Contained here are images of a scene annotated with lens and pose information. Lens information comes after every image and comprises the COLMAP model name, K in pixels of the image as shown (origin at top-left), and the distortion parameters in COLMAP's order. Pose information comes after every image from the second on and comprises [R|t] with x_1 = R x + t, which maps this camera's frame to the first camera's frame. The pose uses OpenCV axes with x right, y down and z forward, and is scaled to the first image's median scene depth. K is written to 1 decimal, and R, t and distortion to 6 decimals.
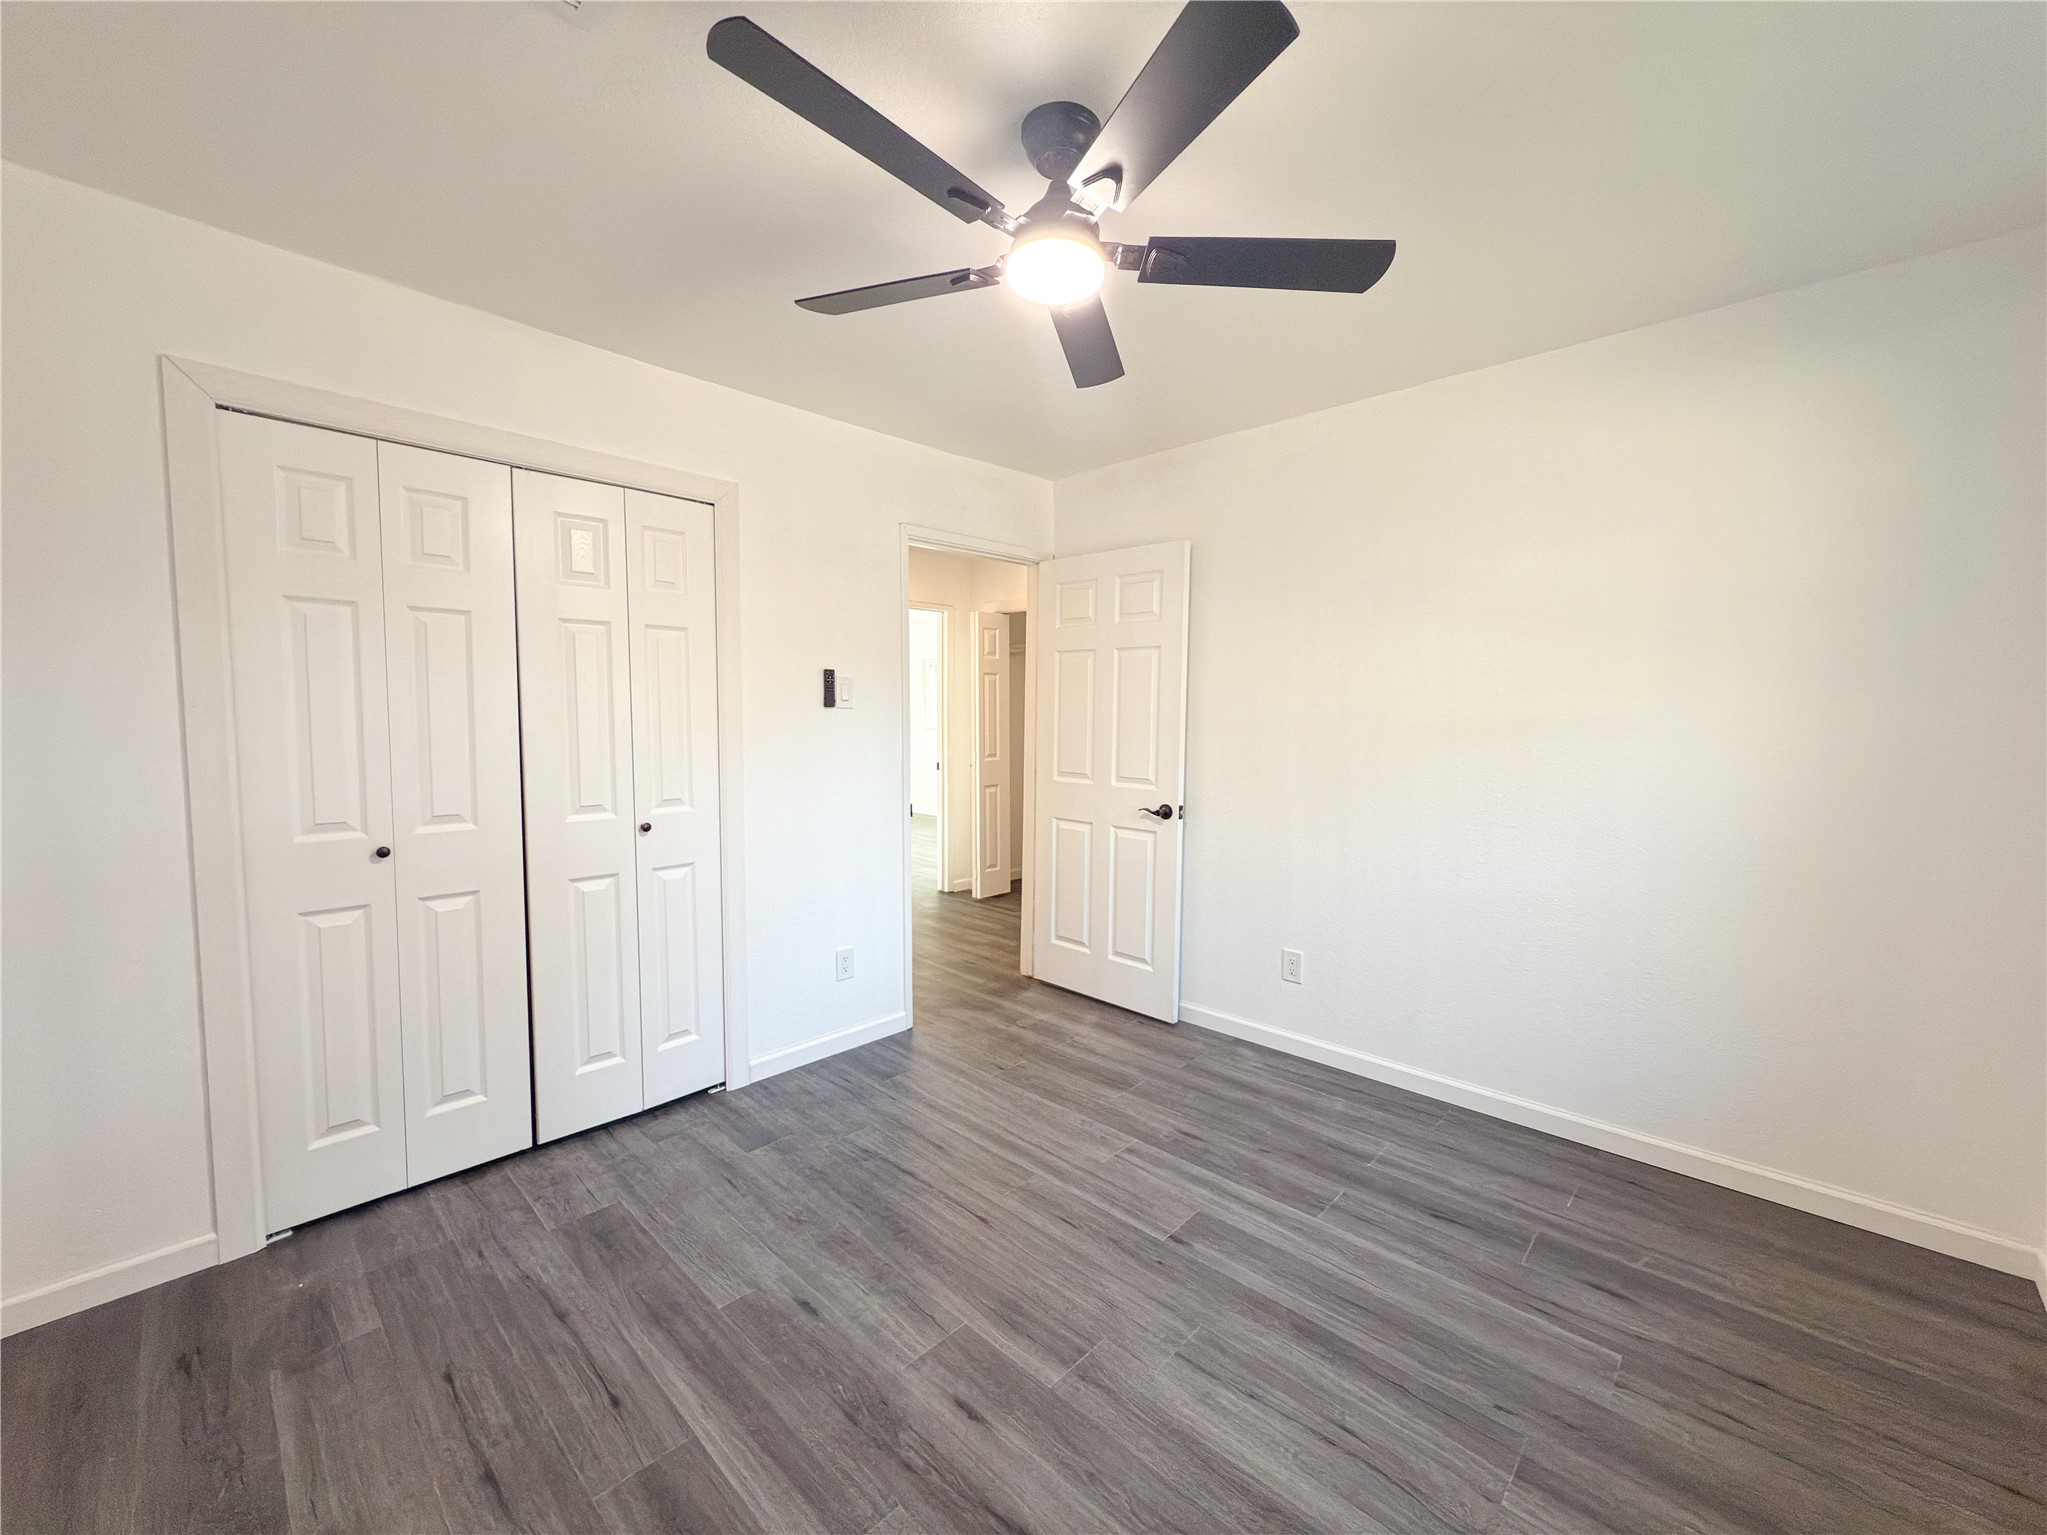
lens RADIAL K [[815.5, 0, 1023.5], [0, 815.5, 767.5], [0, 0, 1]] dist [0.000018, 0.000000]
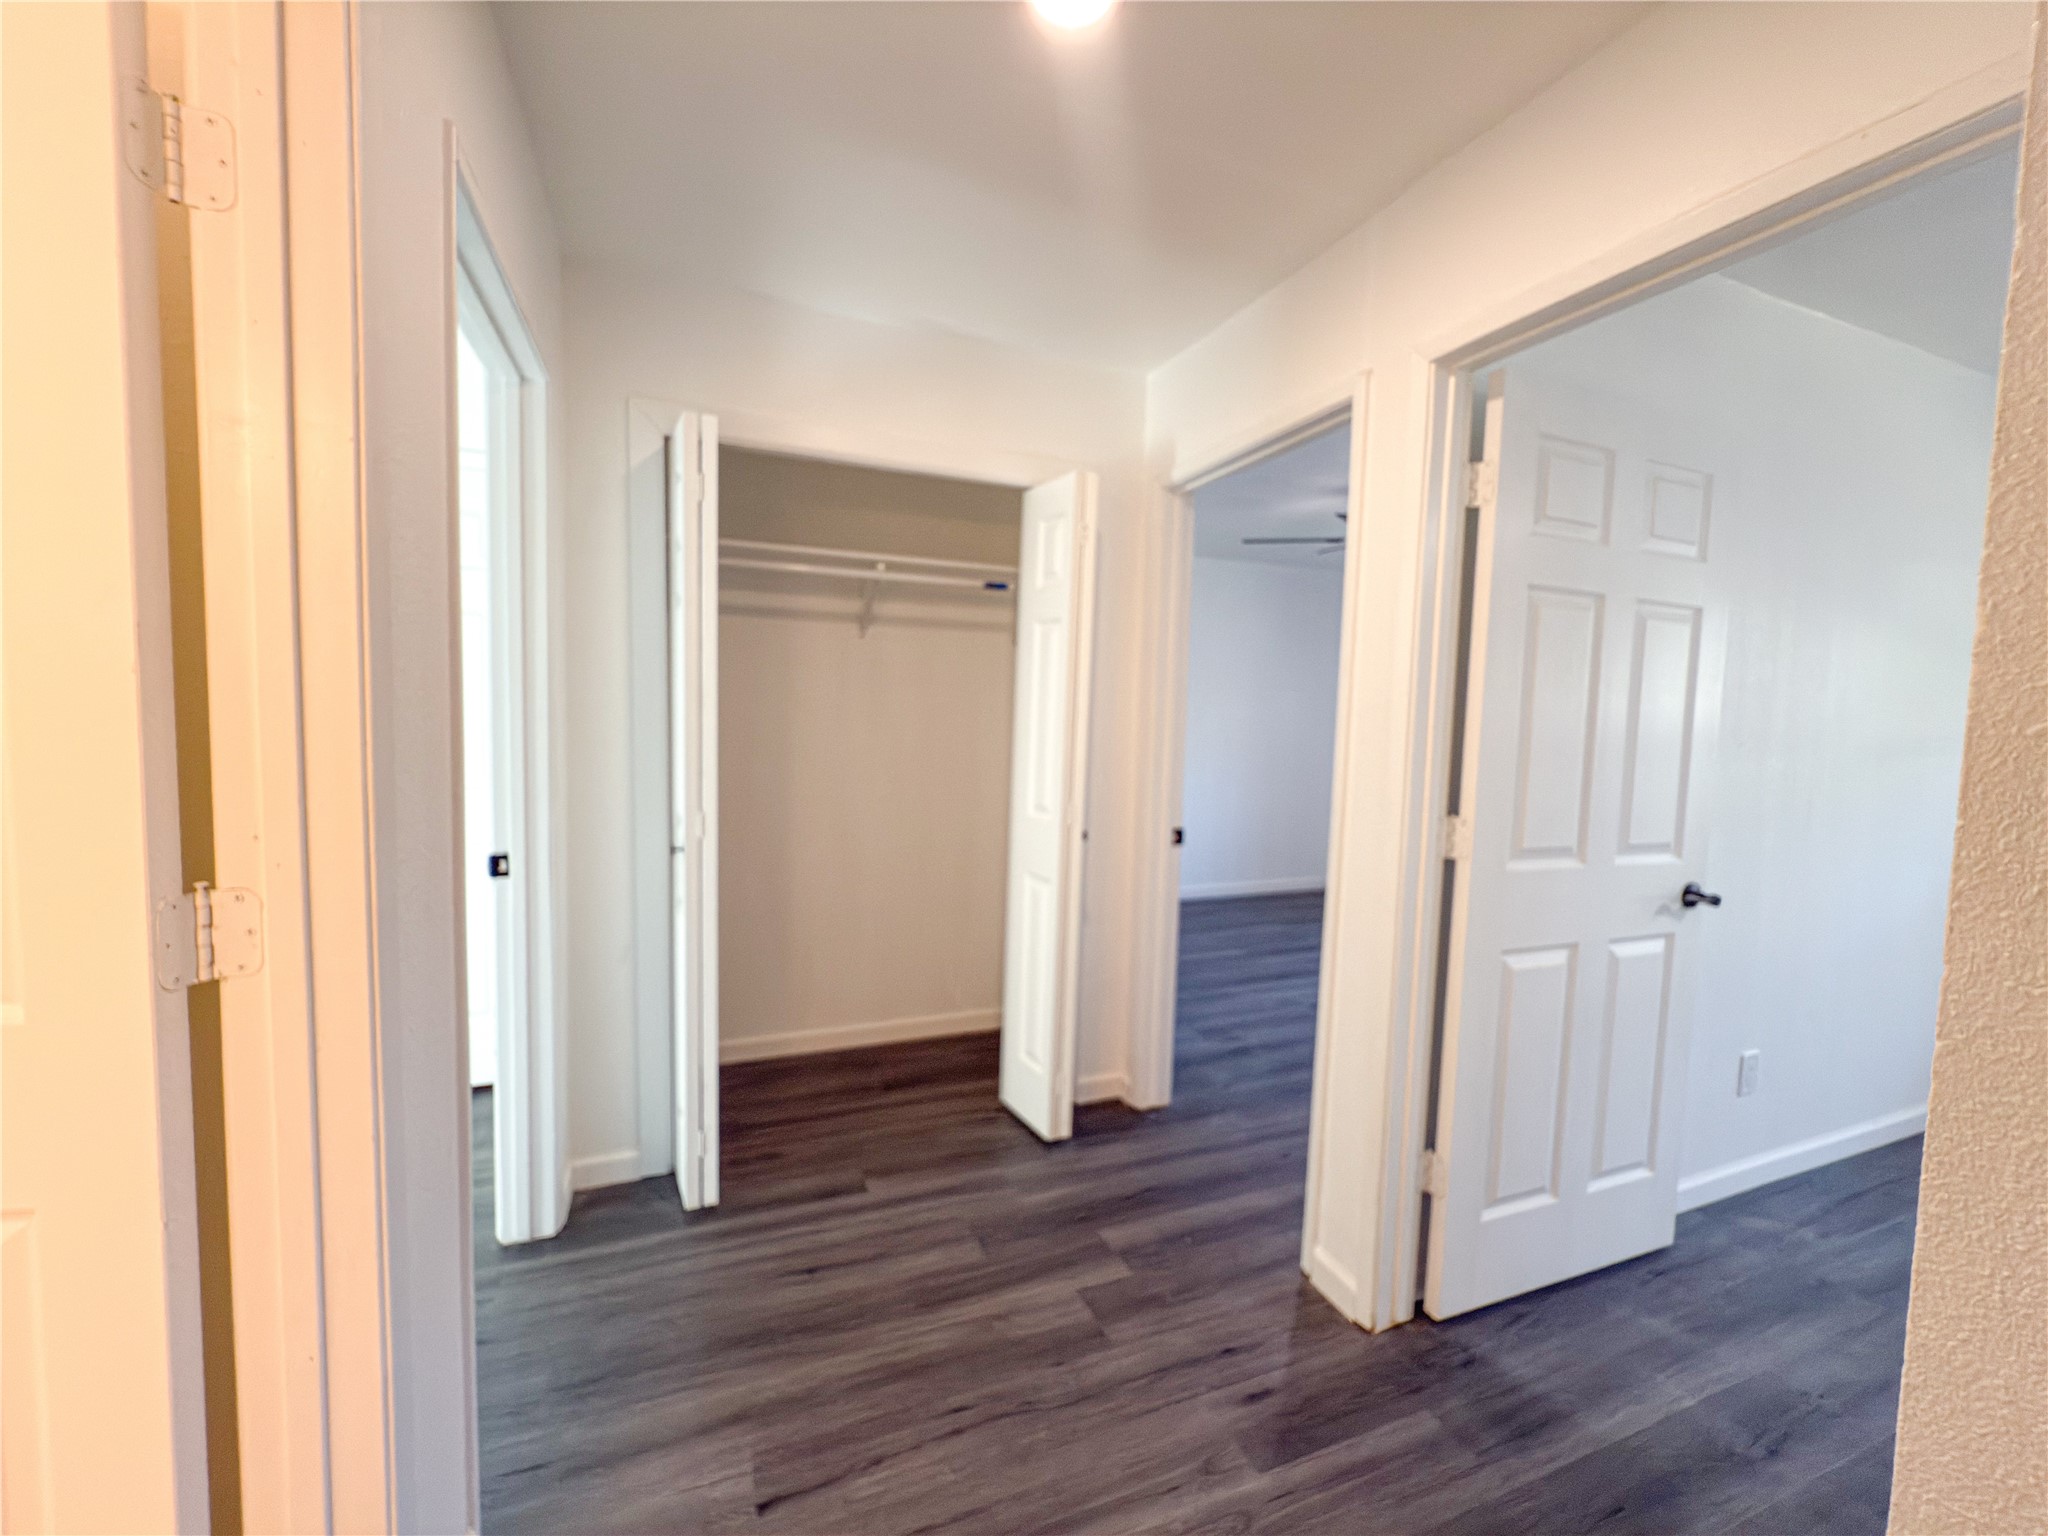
lens RADIAL K [[826.1, 0, 1024.0], [0, 826.1, 768.0], [0, 0, 1]] dist [0.000610, 0.000074]
pose [[0.408687, -0.061661, 0.910589, -0.523999], [0.039577, 0.997974, 0.049815, -0.080050], [-0.911816, 0.015680, 0.410299, 1.140333]]
